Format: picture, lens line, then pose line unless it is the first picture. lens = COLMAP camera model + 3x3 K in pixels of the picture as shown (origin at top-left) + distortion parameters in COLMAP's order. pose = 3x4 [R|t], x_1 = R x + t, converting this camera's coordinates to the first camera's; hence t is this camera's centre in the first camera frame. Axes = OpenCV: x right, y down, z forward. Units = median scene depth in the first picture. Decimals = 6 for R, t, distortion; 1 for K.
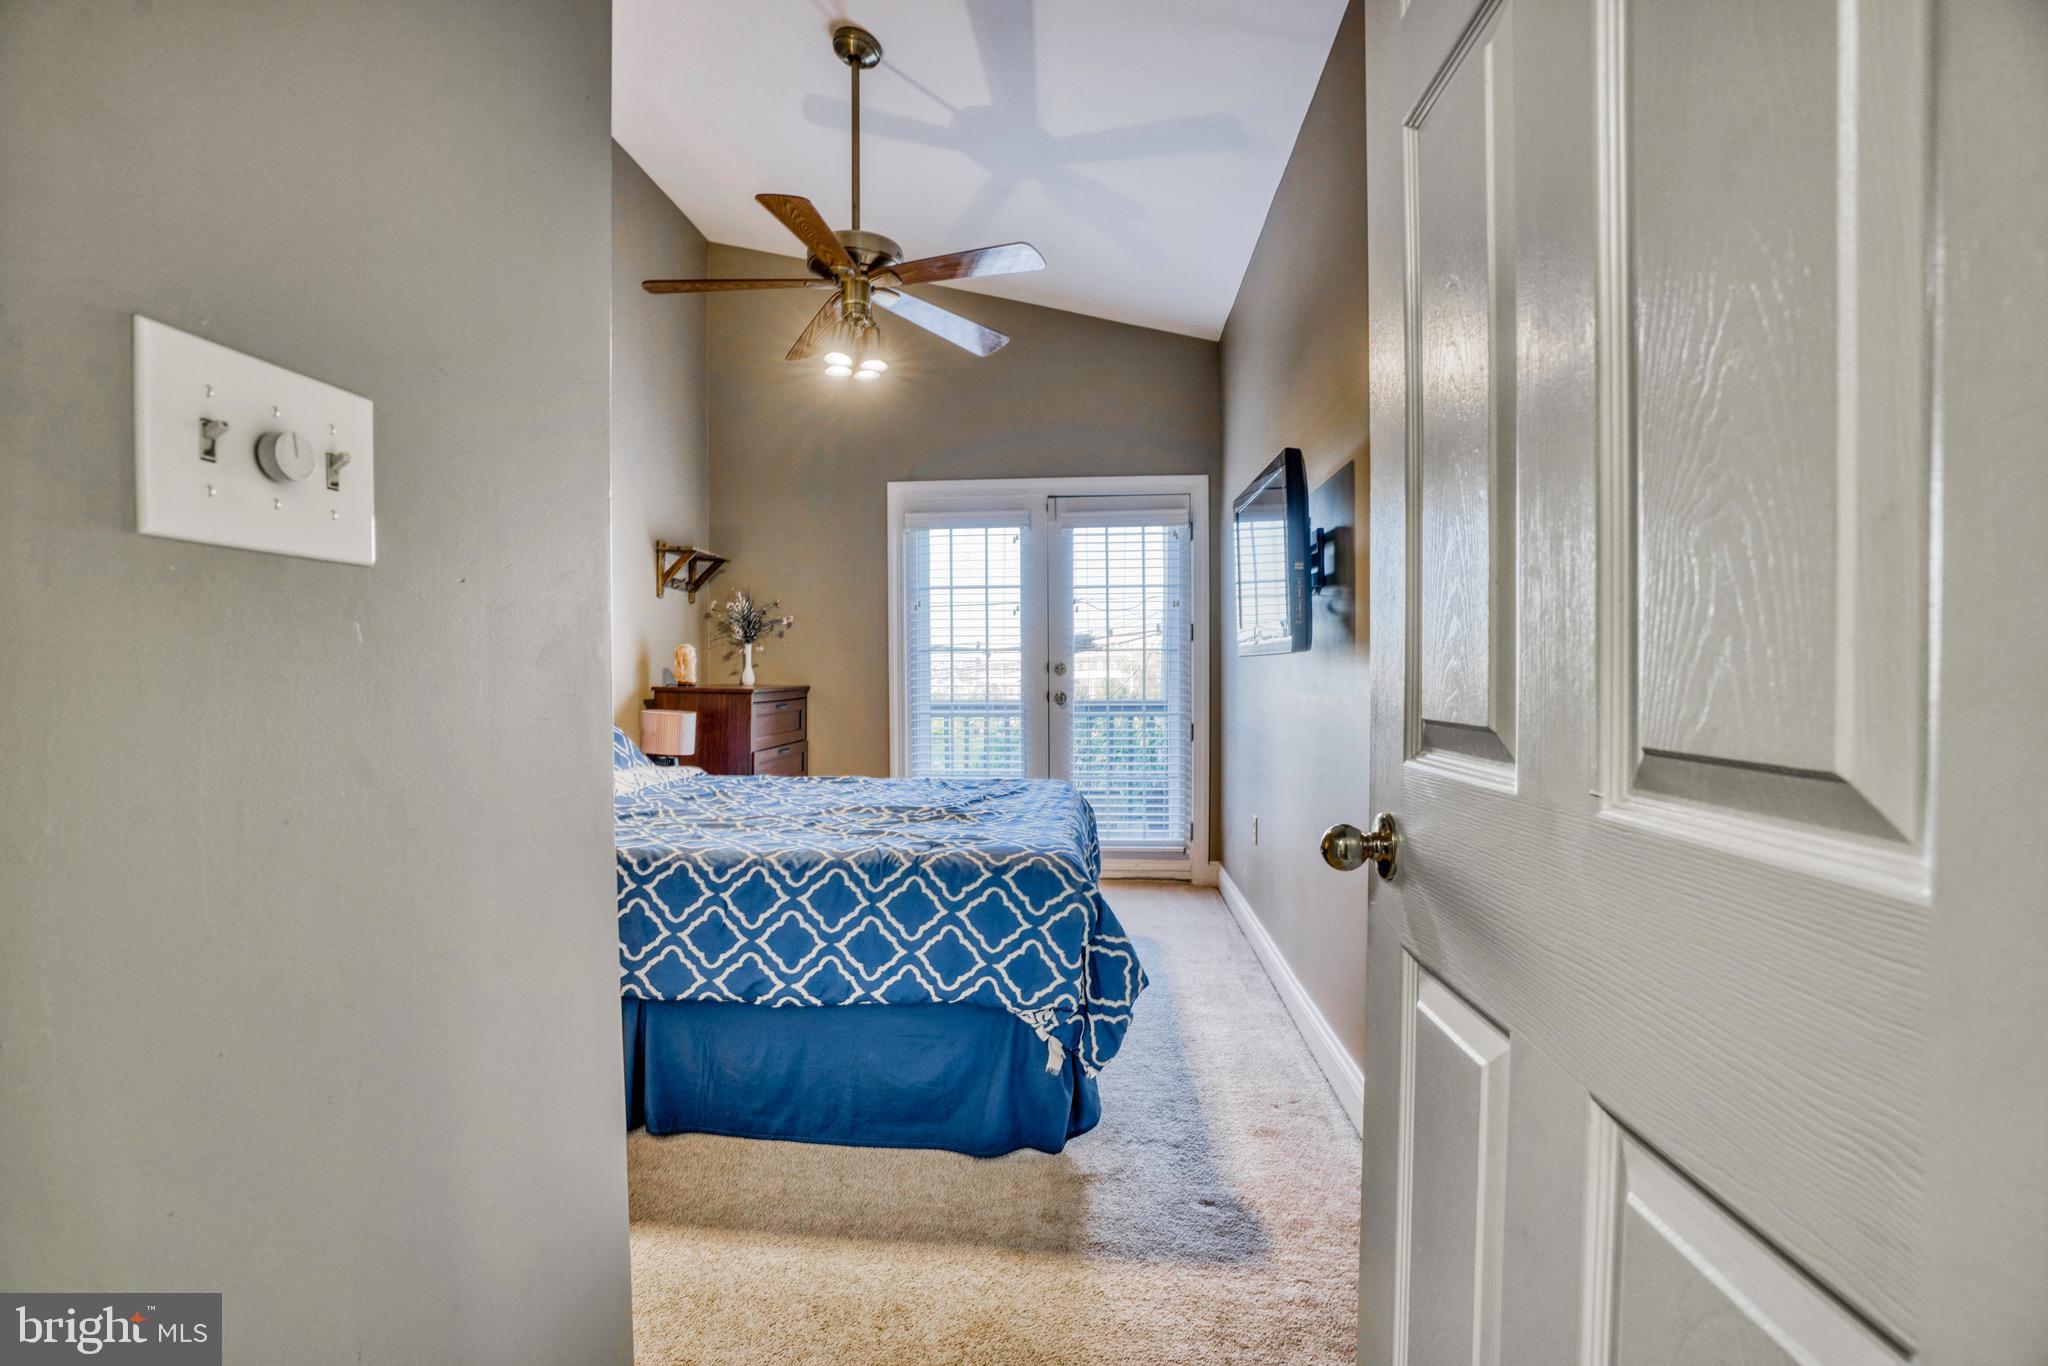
lens RADIAL K [[947.1, 0, 1015.6], [0, 947.1, 680.5], [0, 0, 1]] dist [-0.066011, 0.024337]
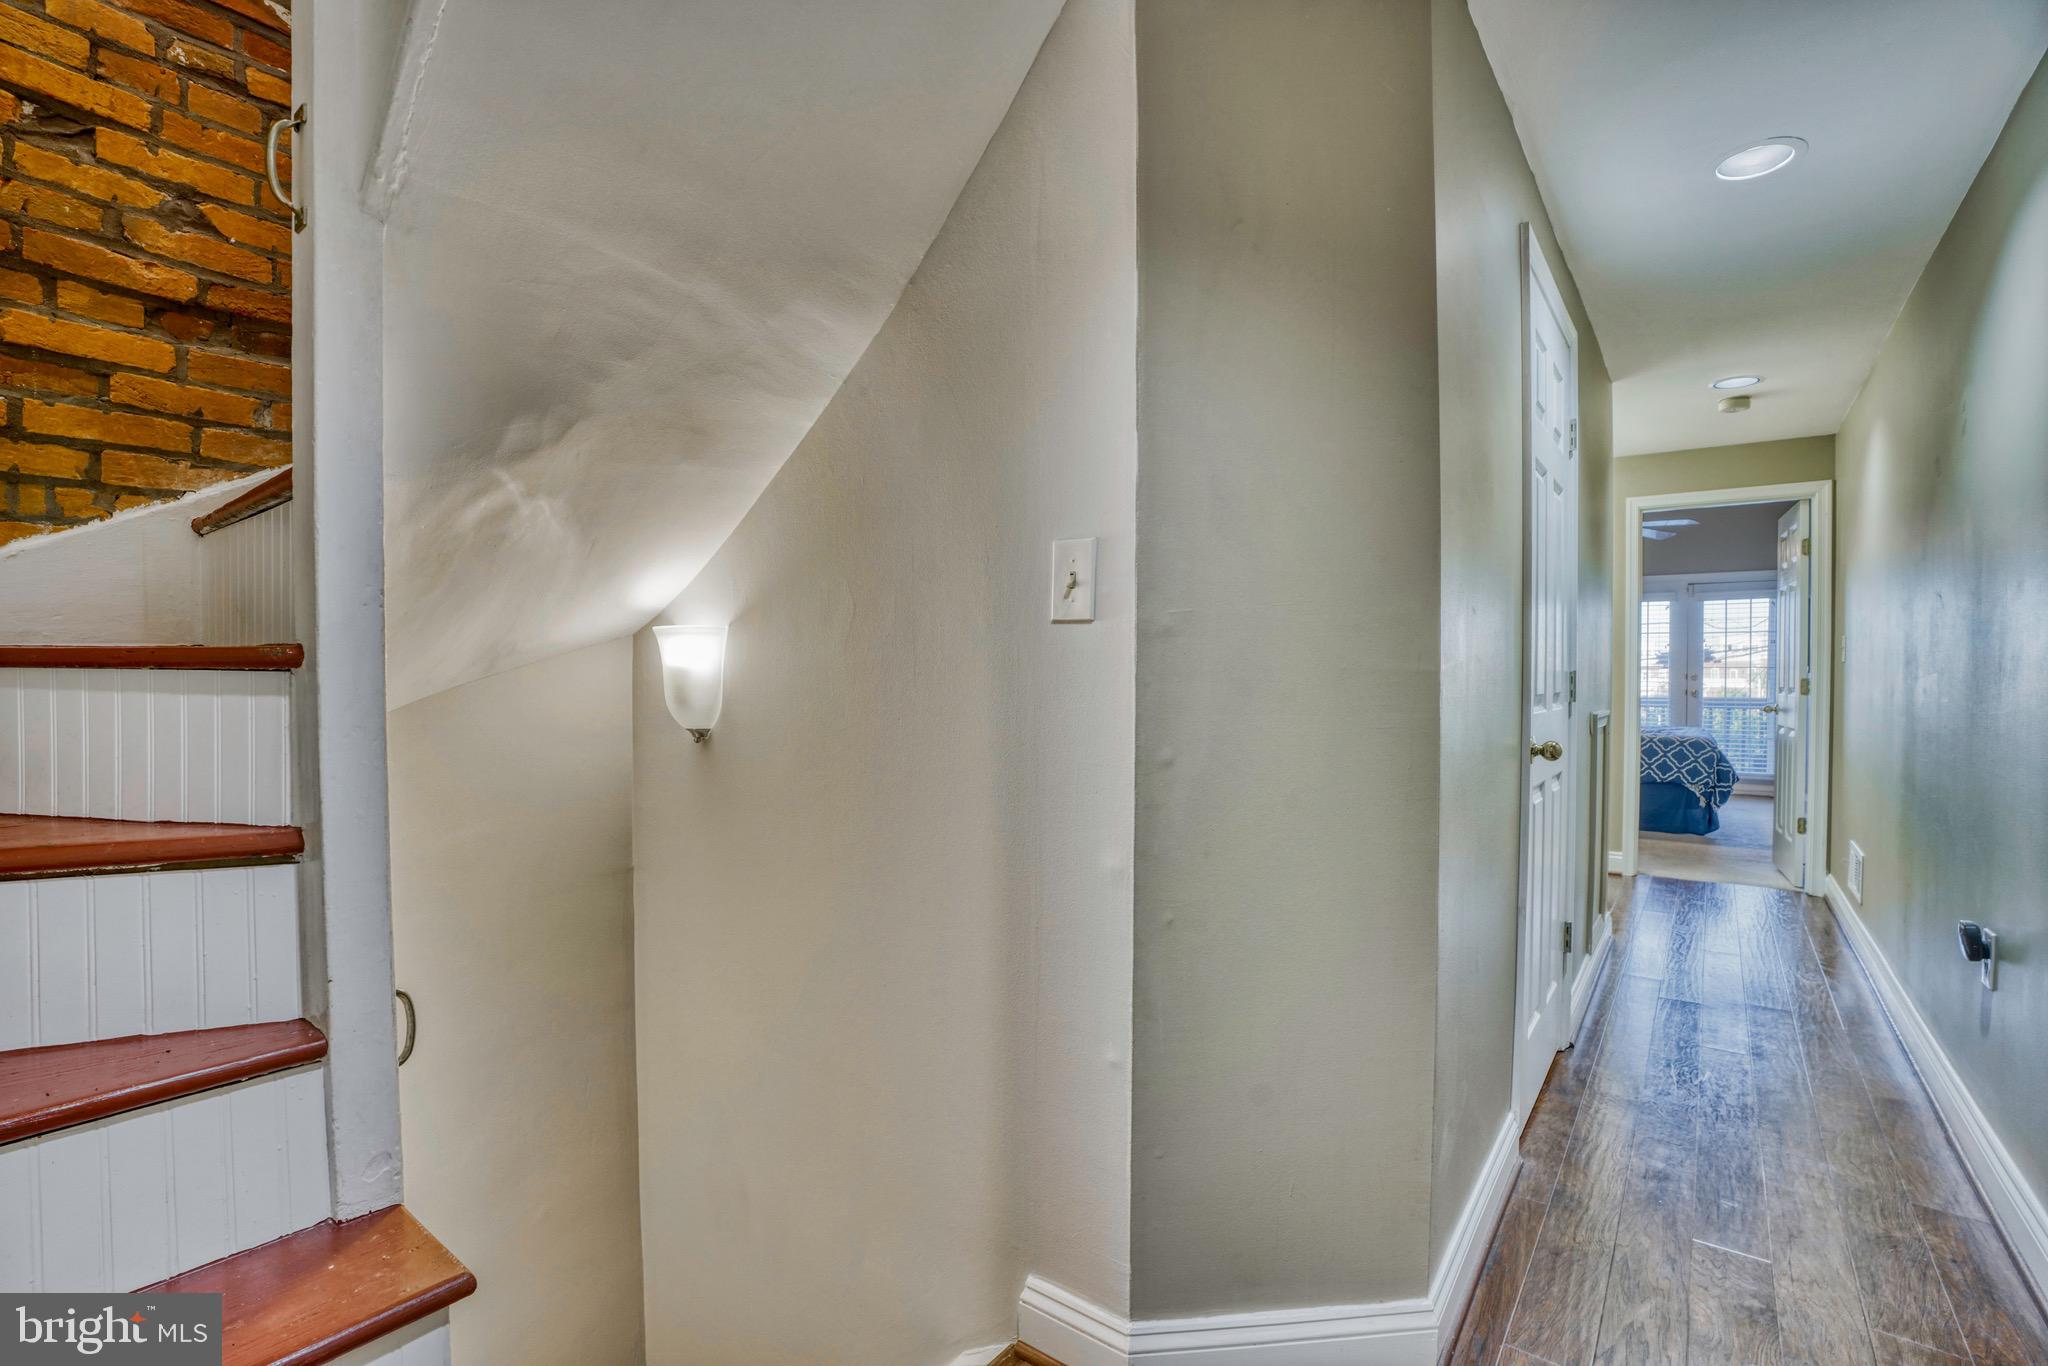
lens RADIAL K [[947.1, 0, 1018.2], [0, 947.1, 687.5], [0, 0, 1]] dist [-0.066011, 0.024337]
pose [[0.846972, 0.018210, -0.531326, -0.262398], [-0.016513, 0.999832, 0.007943, 0.031894], [0.531381, 0.002046, 0.847130, -2.740532]]
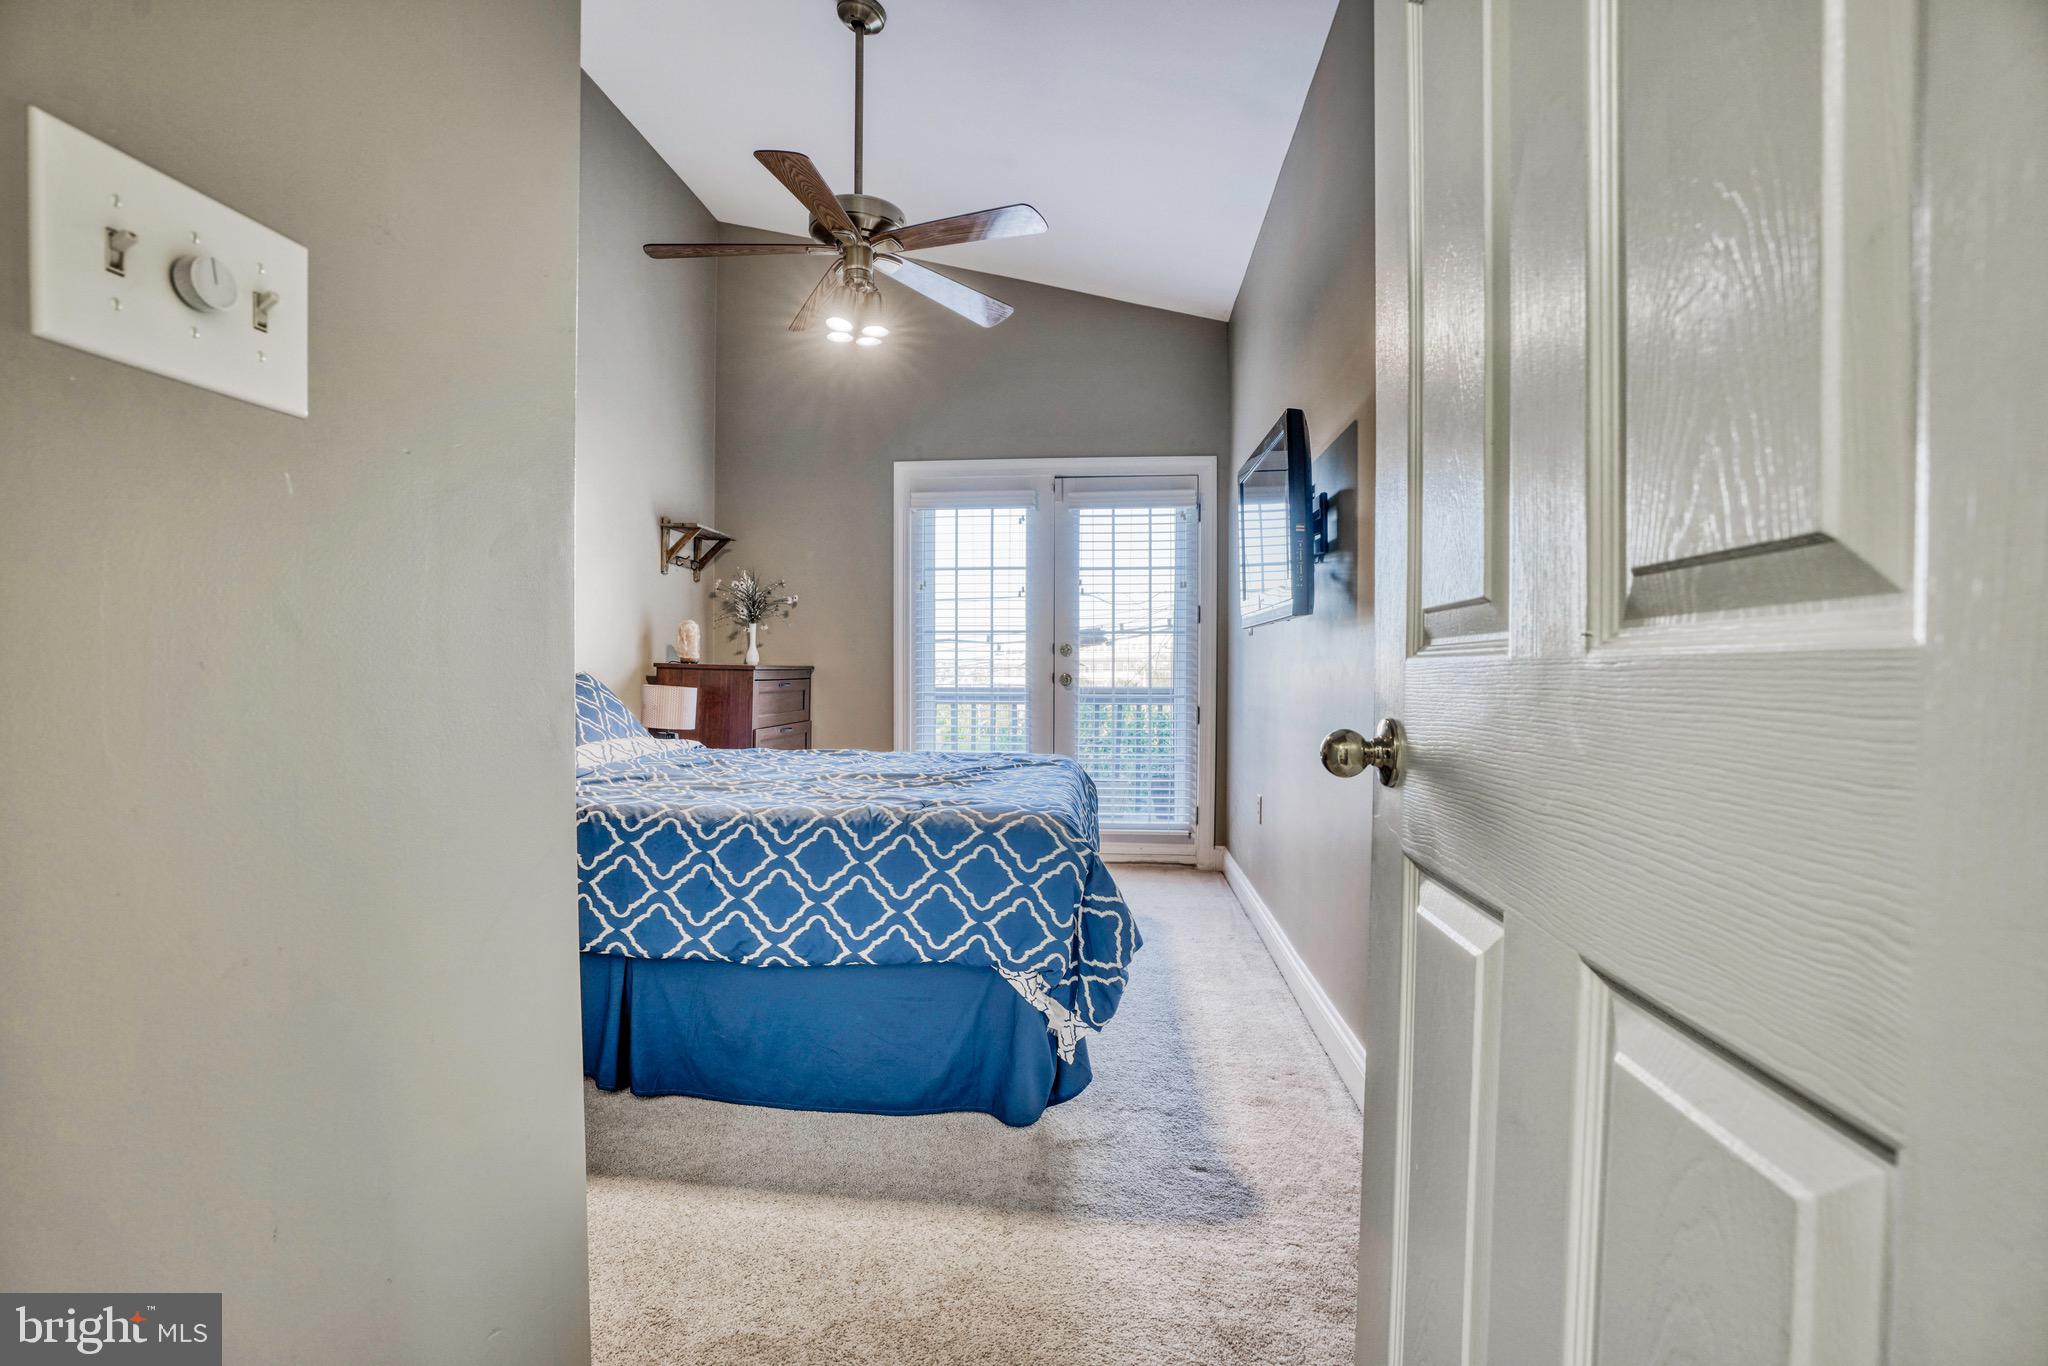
lens RADIAL K [[947.1, 0, 1017.7], [0, 947.1, 679.5], [0, 0, 1]] dist [-0.066011, 0.024337]
pose [[0.999881, 0.008853, -0.012635, 0.021902], [-0.008899, 0.999954, -0.003580, 0.049044], [0.012603, 0.003692, 0.999914, 0.015923]]
